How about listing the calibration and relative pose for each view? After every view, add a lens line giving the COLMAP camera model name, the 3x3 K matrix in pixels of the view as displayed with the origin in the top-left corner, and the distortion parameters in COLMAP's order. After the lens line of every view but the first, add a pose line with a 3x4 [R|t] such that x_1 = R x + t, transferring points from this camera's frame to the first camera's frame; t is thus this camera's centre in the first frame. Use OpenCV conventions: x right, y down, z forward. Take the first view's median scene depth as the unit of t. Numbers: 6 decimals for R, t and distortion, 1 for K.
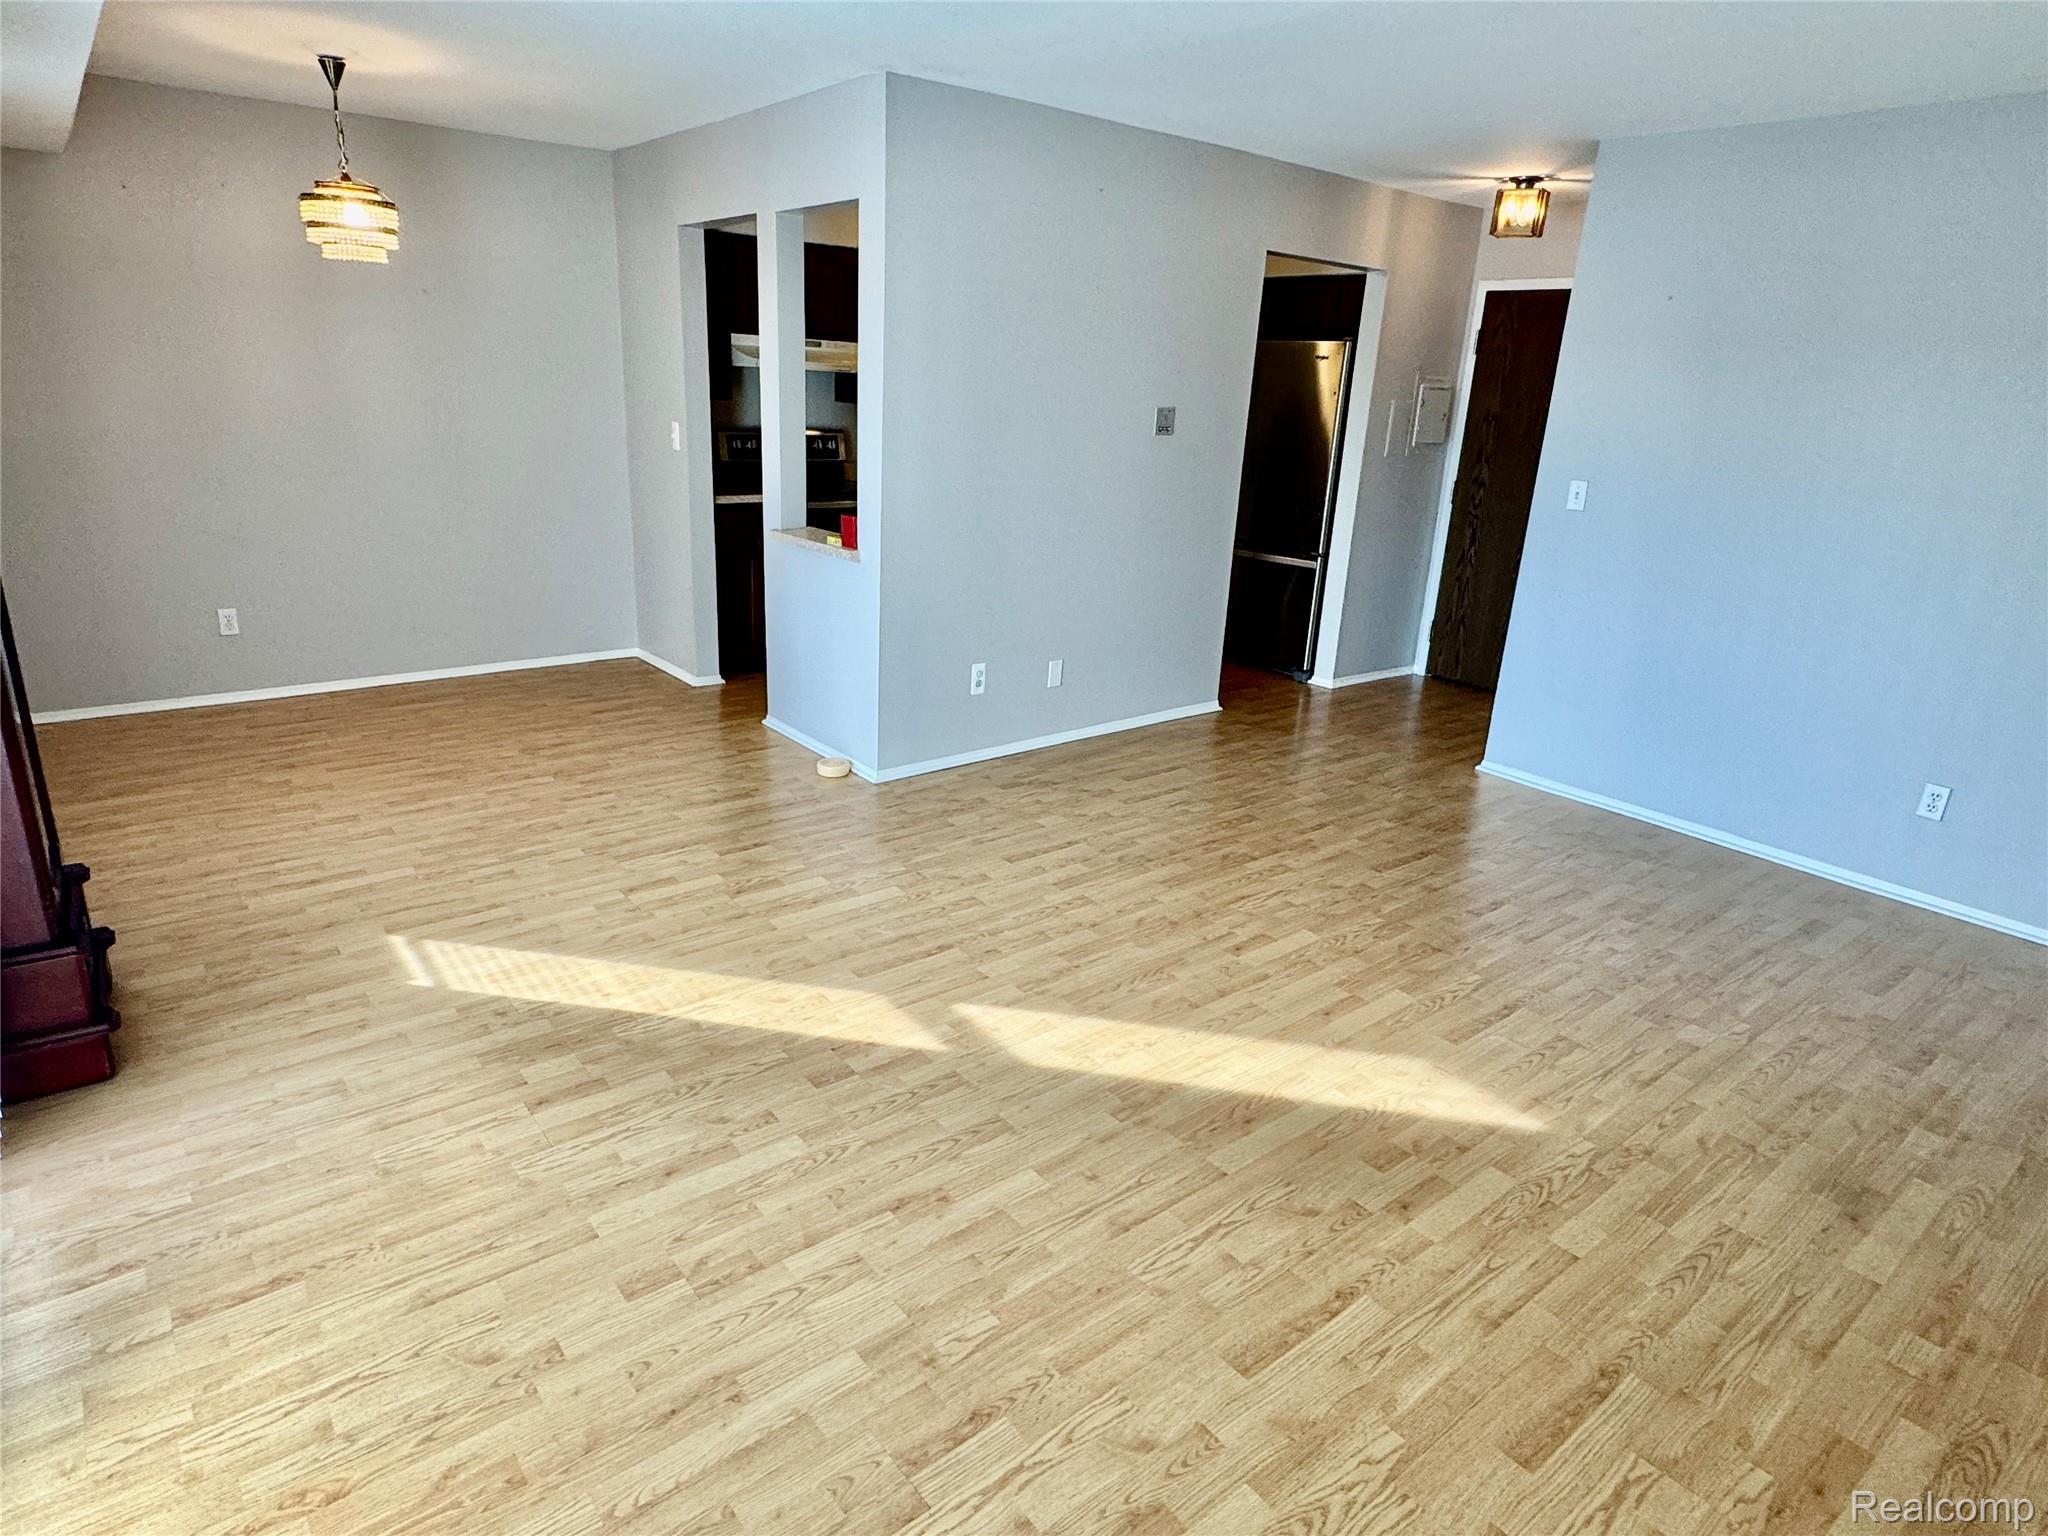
lens RADIAL K [[1168.4, 0, 1017.6], [0, 1168.4, 772.9], [0, 0, 1]] dist [-0.001971, -0.000454]
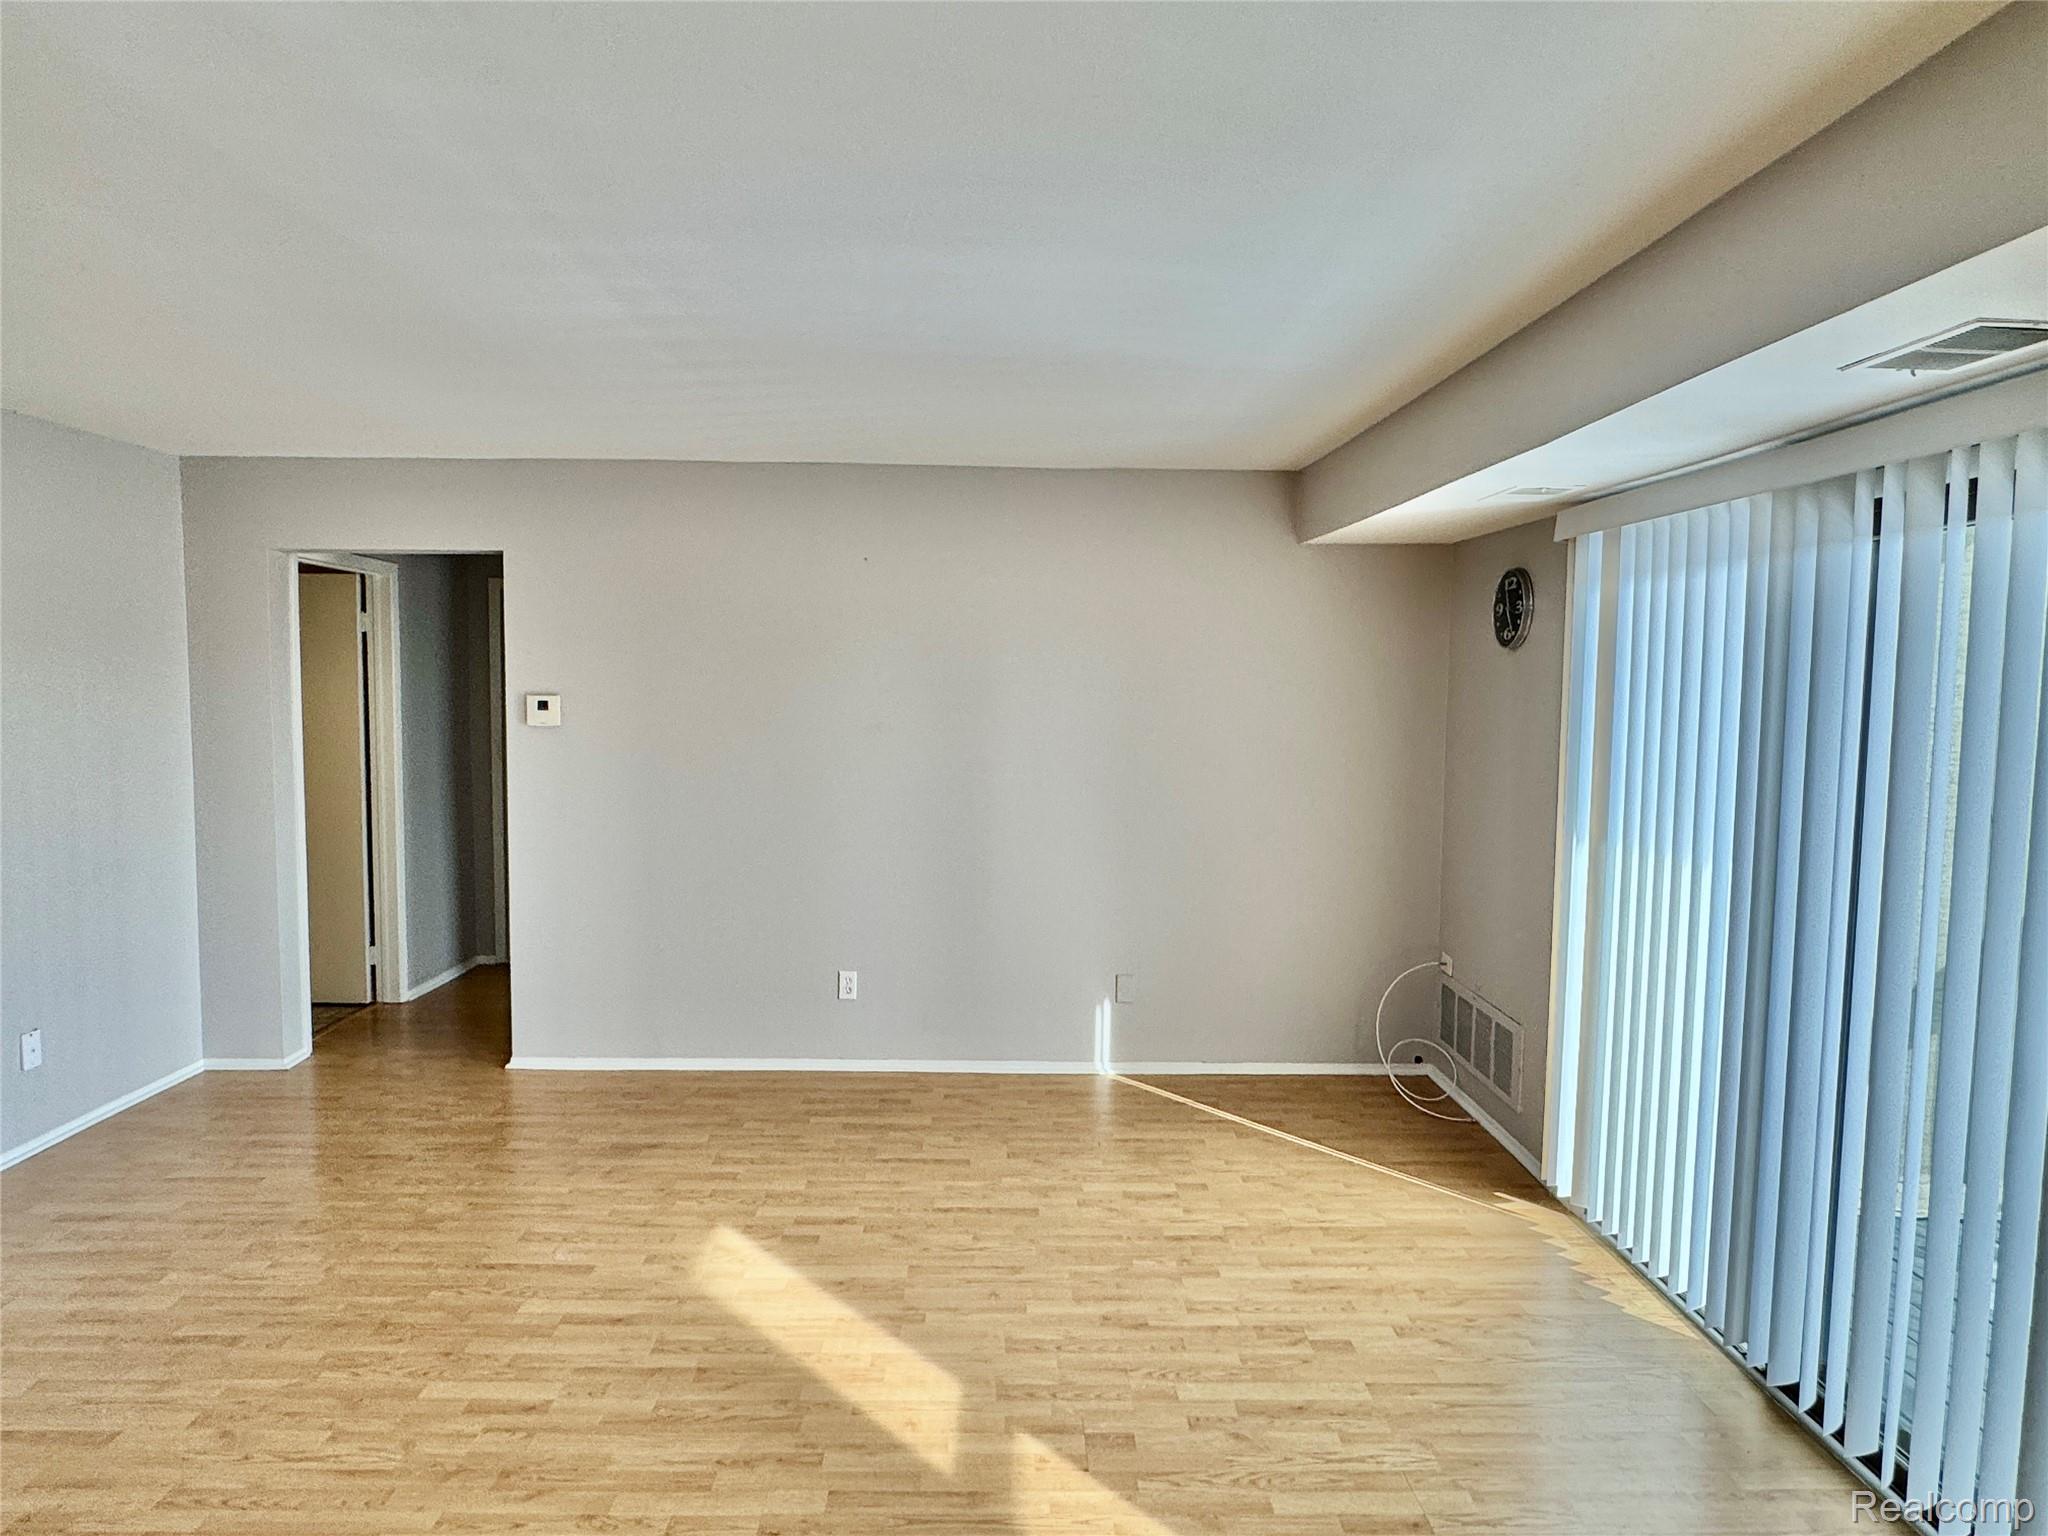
lens RADIAL K [[1226.7, 0, 1017.3], [0, 1226.7, 767.0], [0, 0, 1]] dist [-0.003198, -0.000590]
pose [[-0.791383, -0.099654, 0.603144, -0.511202], [0.152276, 0.923390, 0.352366, -0.476619], [-0.592052, 0.370701, -0.715580, 1.239316]]
